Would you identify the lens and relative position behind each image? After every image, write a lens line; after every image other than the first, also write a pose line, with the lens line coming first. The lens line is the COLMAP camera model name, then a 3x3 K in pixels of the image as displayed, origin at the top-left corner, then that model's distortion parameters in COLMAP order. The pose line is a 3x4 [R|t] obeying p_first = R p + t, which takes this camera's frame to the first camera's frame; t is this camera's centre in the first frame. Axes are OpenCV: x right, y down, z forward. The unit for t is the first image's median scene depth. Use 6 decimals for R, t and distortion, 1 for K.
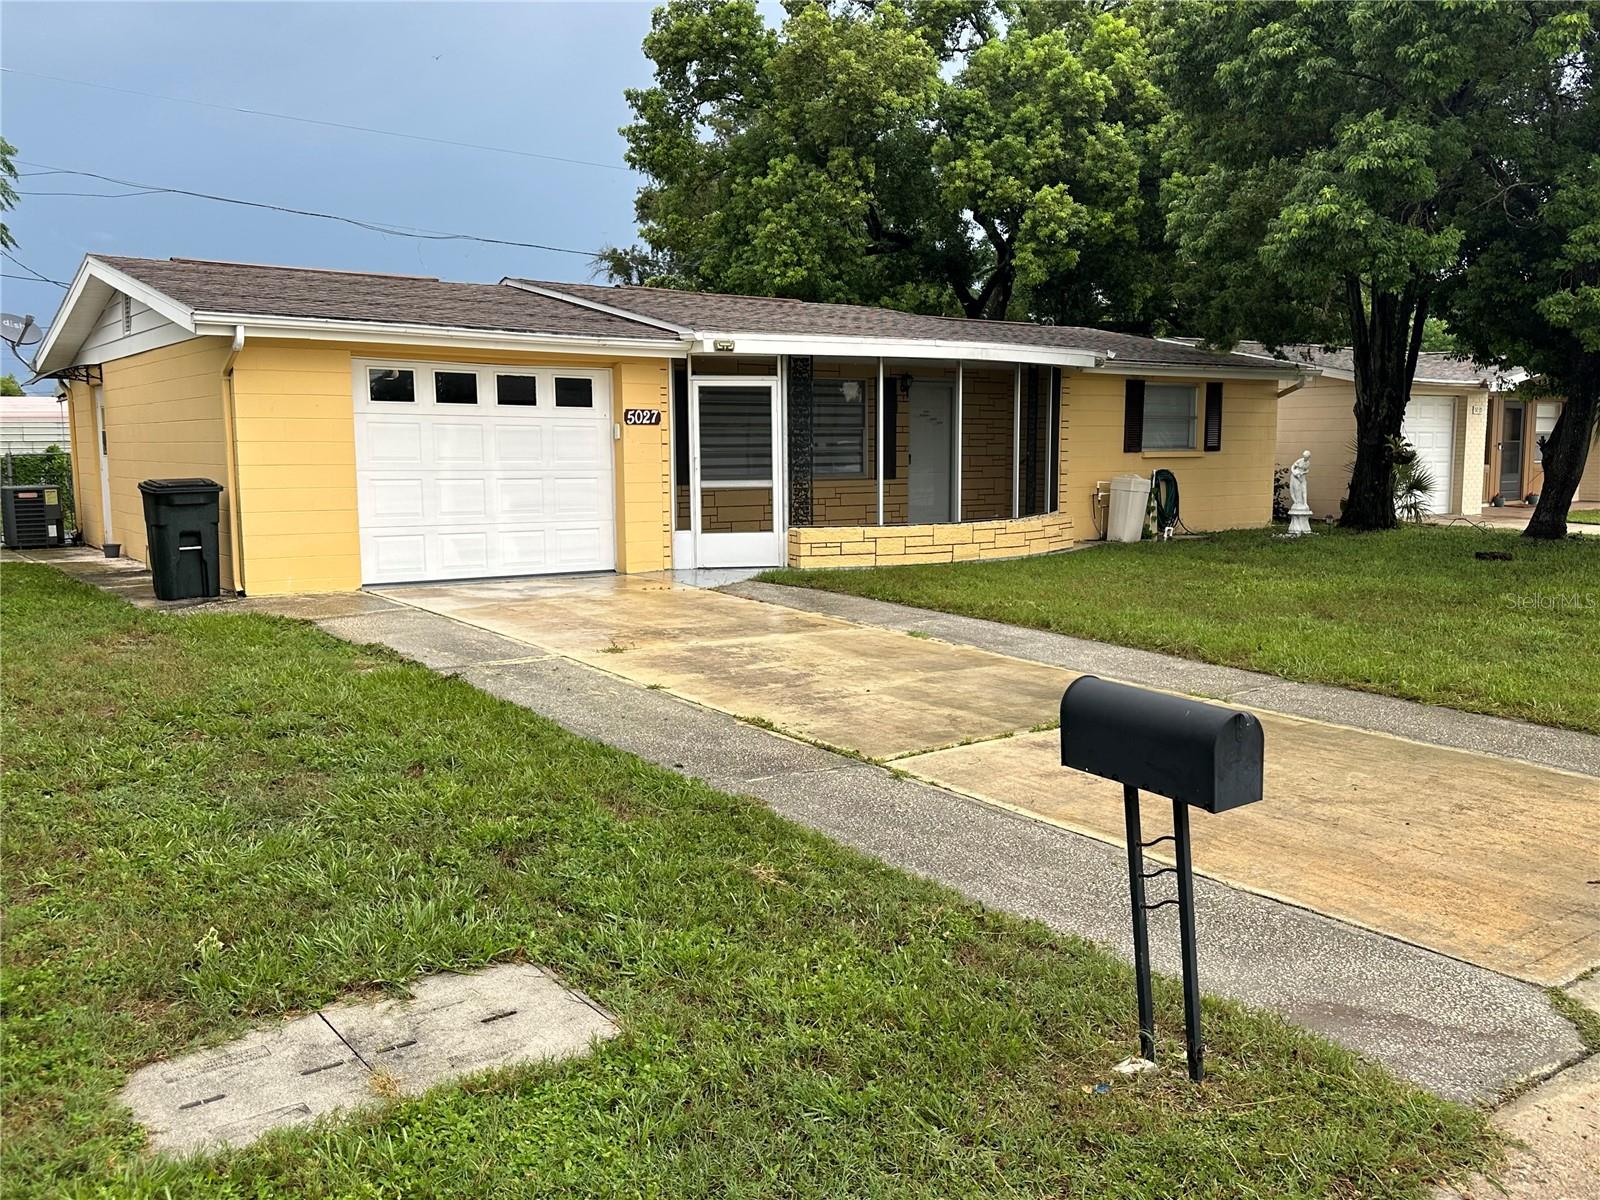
lens RADIAL K [[1351.5, 0, 800.0], [0, 1351.5, 600.0], [0, 0, 1]] dist [0.159598, -0.245095]
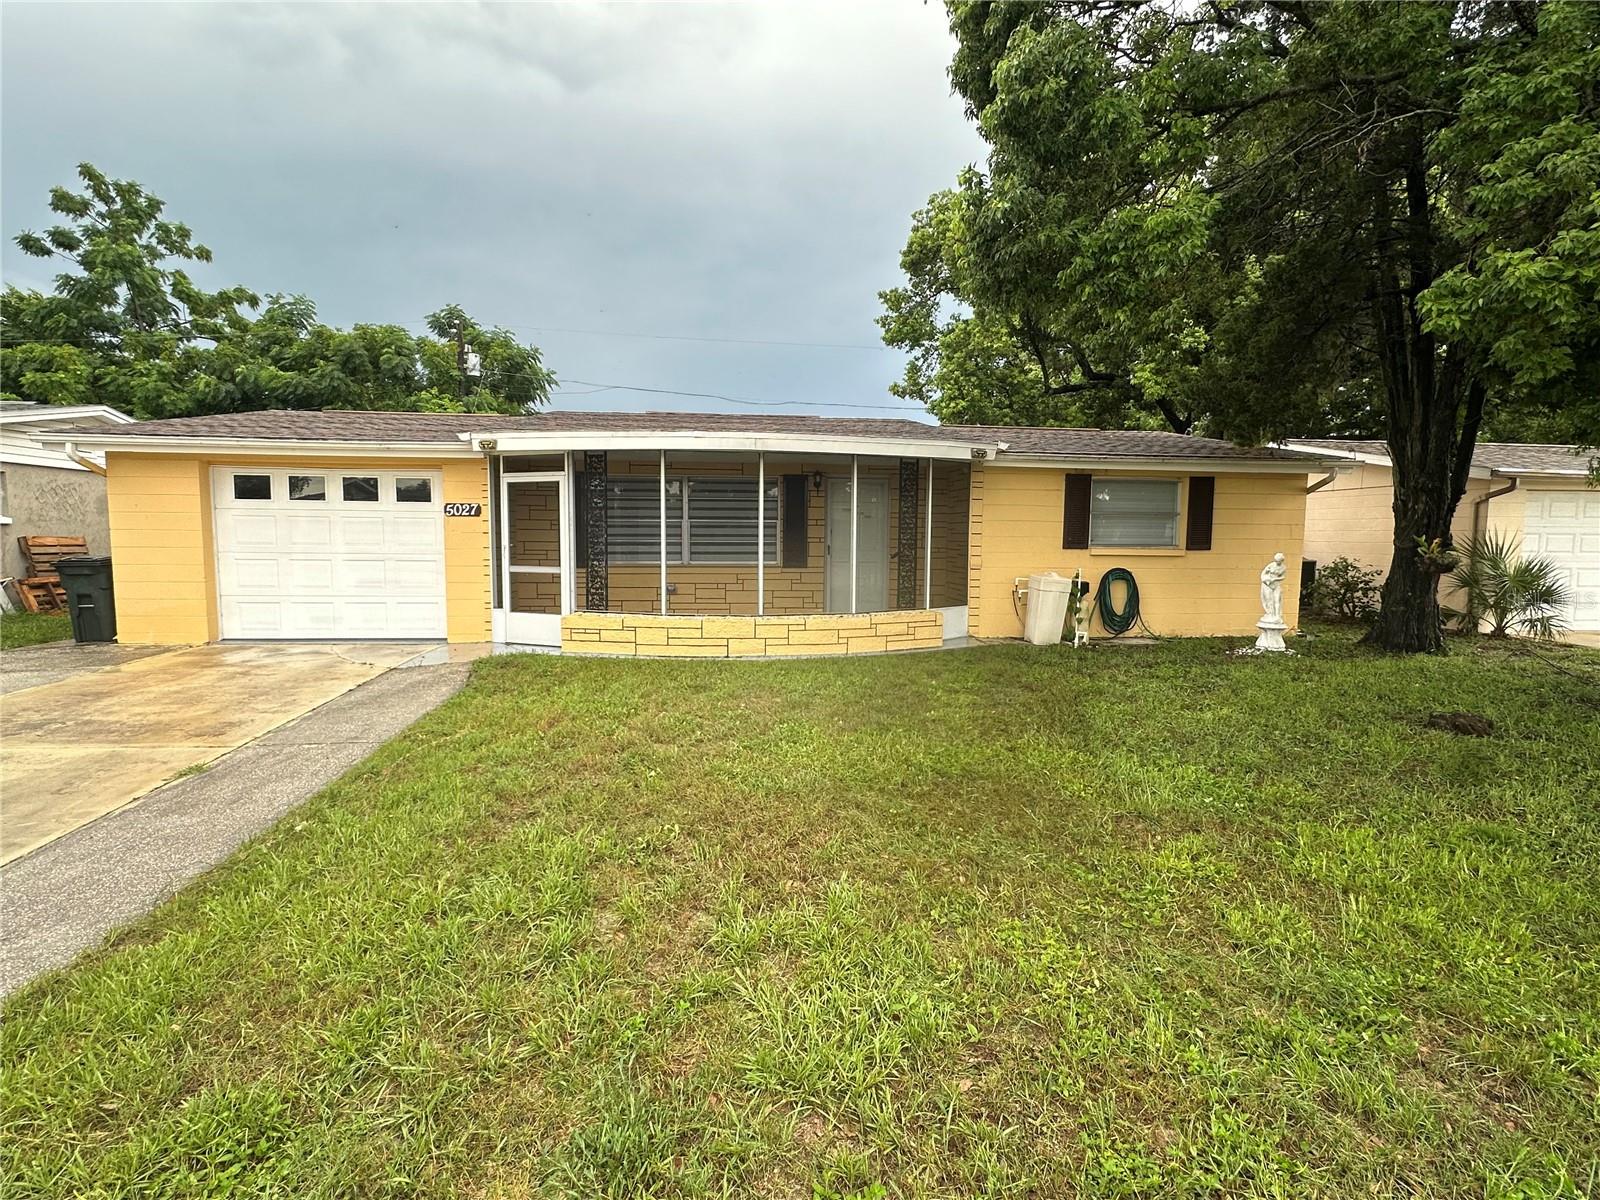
lens RADIAL K [[760.5, 0, 800.0], [0, 760.5, 600.0], [0, 0, 1]] dist [-0.001300, 0.000079]
pose [[0.859136, 0.054525, -0.508835, 0.453148], [-0.069436, 0.997533, -0.010346, -0.069429], [0.507015, 0.044220, 0.860802, 0.576074]]
